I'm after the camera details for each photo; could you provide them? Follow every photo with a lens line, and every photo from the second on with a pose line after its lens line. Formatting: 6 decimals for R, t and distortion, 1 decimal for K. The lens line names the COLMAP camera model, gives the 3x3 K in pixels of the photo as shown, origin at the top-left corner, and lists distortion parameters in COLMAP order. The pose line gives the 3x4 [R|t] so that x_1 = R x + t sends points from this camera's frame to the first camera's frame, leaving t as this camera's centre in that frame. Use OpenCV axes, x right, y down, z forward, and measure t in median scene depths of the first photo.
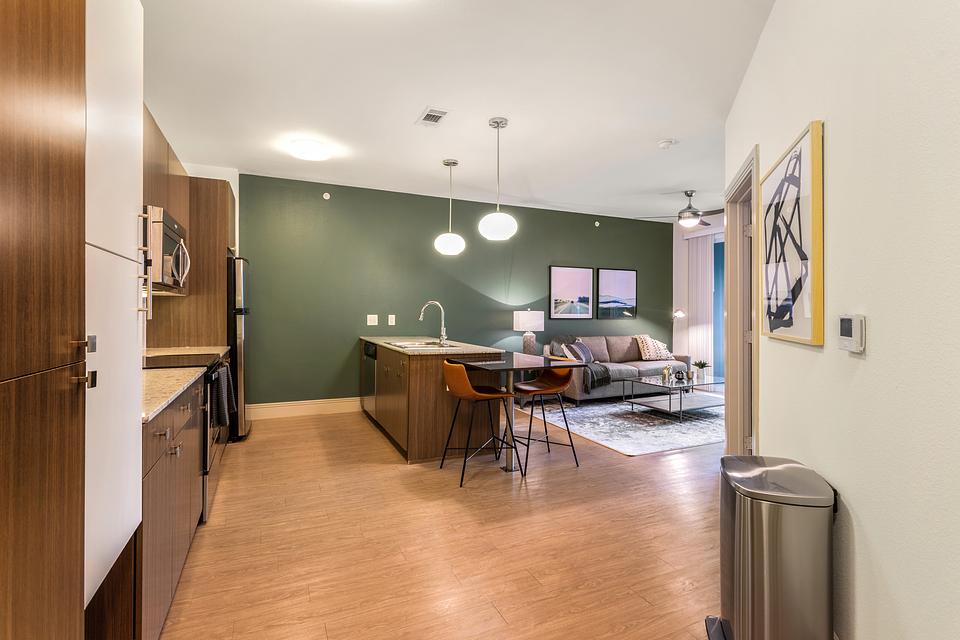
lens RADIAL K [[470.3, 0, 480.0], [0, 470.3, 320.0], [0, 0, 1]] dist [-0.000186, -0.000038]
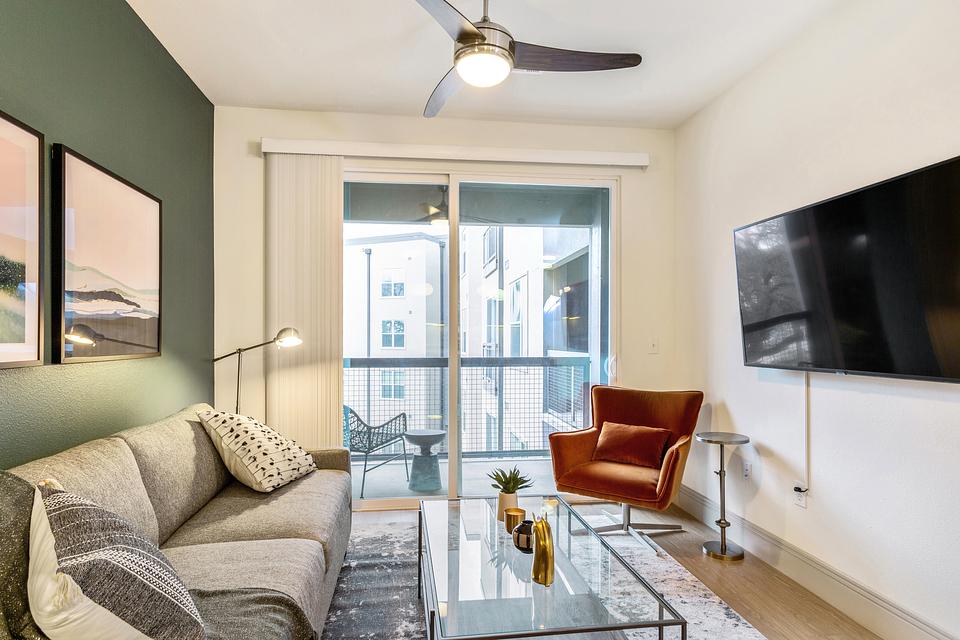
lens RADIAL K [[537.5, 0, 481.9], [0, 537.5, 337.9], [0, 0, 1]] dist [0.023550, -0.000303]
pose [[0.305063, -0.004989, 0.952319, 0.059208], [0.017535, 0.999846, -0.000379, -0.011461], [-0.952171, 0.016814, 0.305103, 0.749058]]
